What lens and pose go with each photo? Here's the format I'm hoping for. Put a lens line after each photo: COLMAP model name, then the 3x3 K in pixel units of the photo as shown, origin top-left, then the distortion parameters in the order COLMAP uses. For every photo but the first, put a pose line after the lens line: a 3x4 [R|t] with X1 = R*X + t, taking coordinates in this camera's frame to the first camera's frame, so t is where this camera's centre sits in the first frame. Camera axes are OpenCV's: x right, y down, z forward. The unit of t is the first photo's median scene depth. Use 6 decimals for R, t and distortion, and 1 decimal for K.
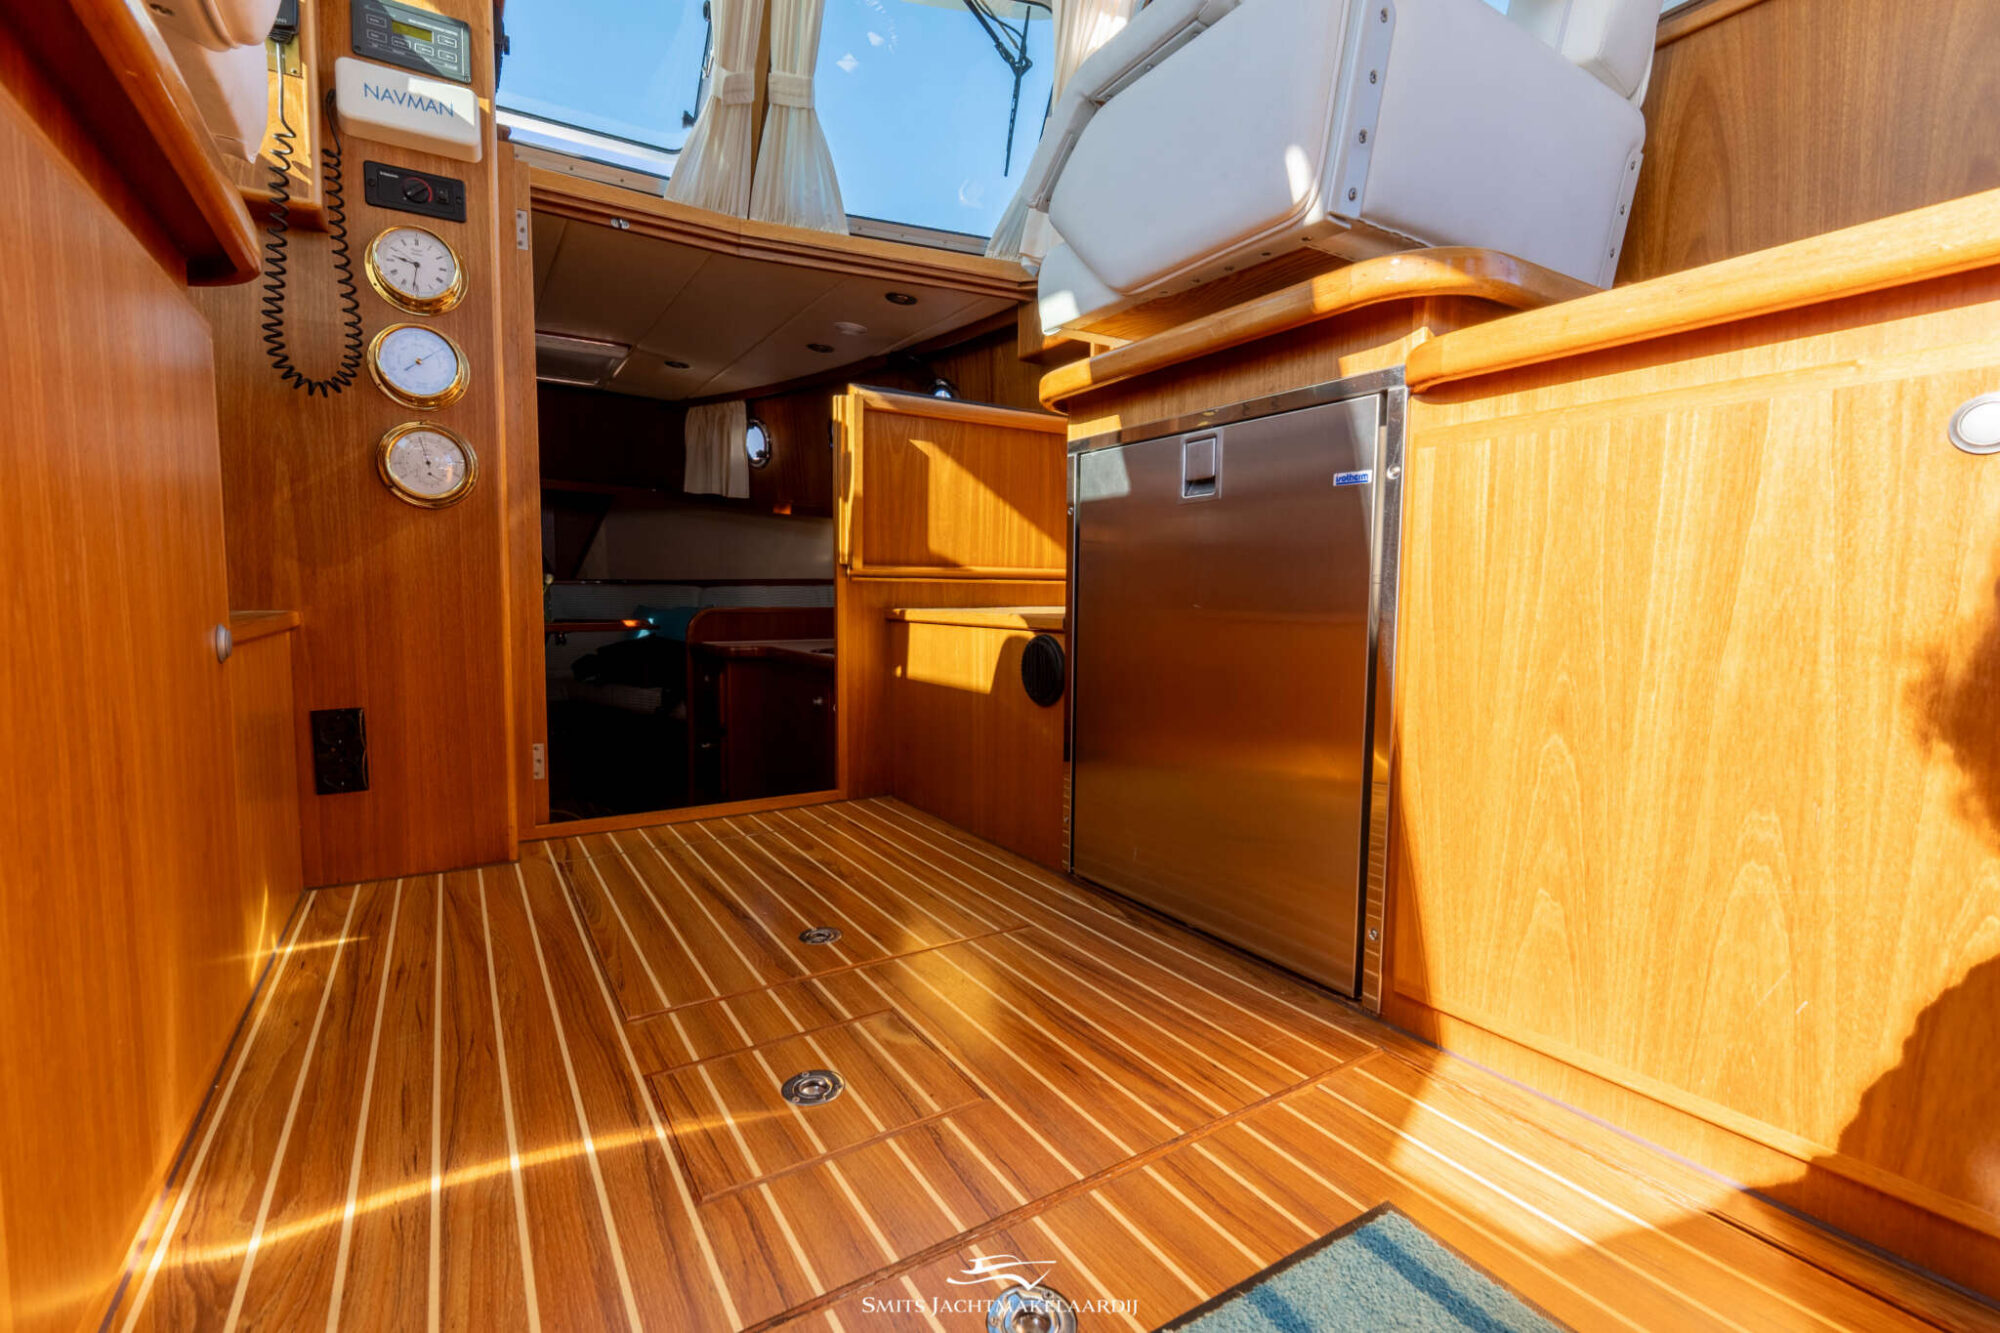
lens RADIAL K [[882.6, 0, 1000.0], [0, 882.6, 666.5], [0, 0, 1]] dist [-0.000600, 0.000079]
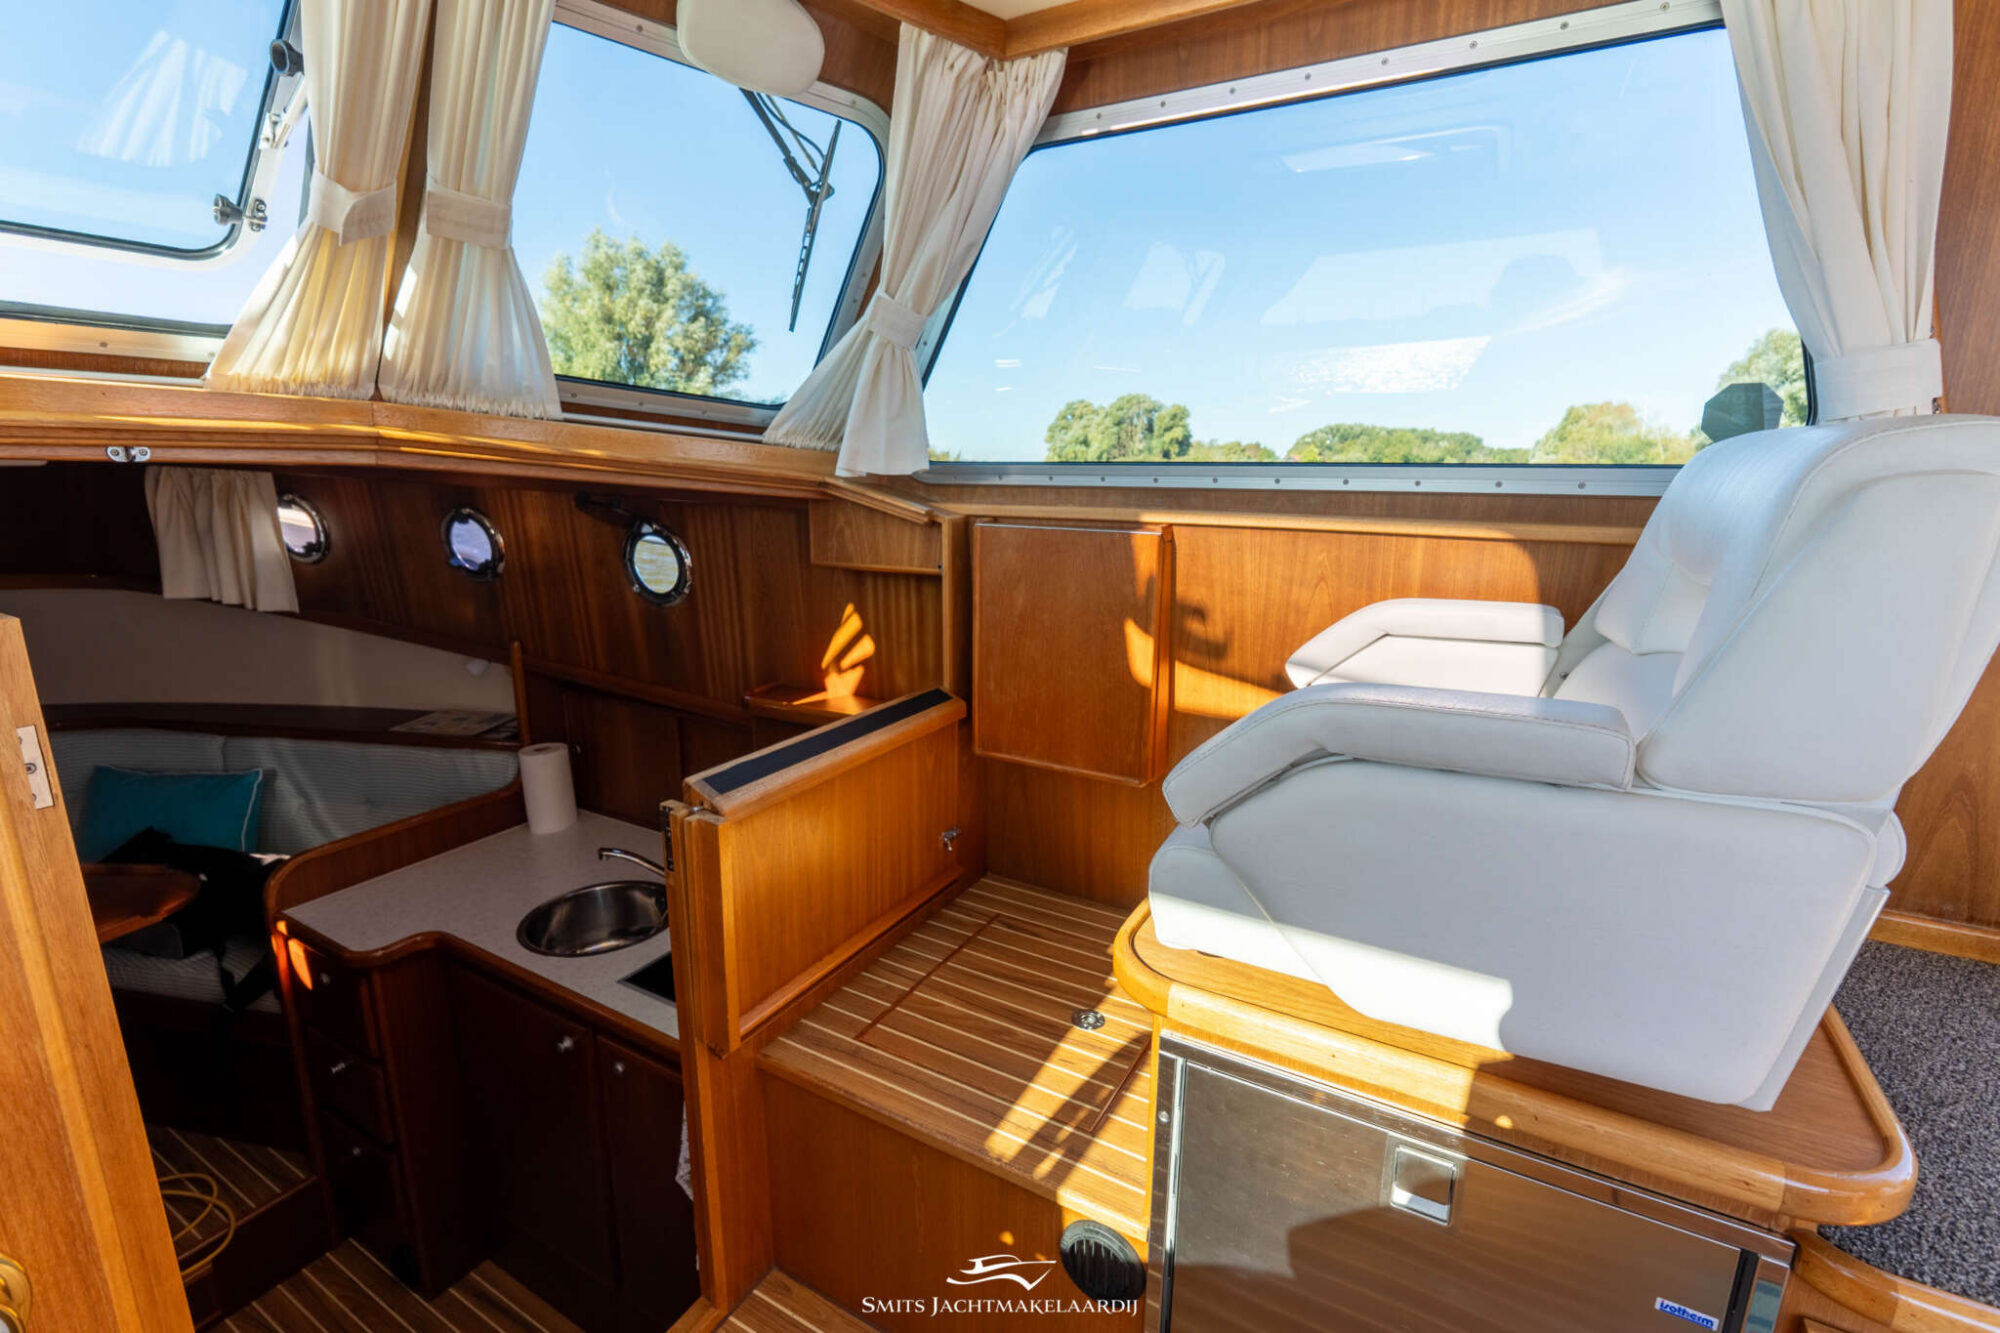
lens RADIAL K [[884.2, 0, 996.6], [0, 884.2, 629.1], [0, 0, 1]] dist [-0.002343, -0.000327]
pose [[0.880479, -0.103264, 0.462702, -0.230616], [0.038886, 0.988431, 0.146599, -0.457279], [-0.472487, -0.111085, 0.874309, 0.285359]]
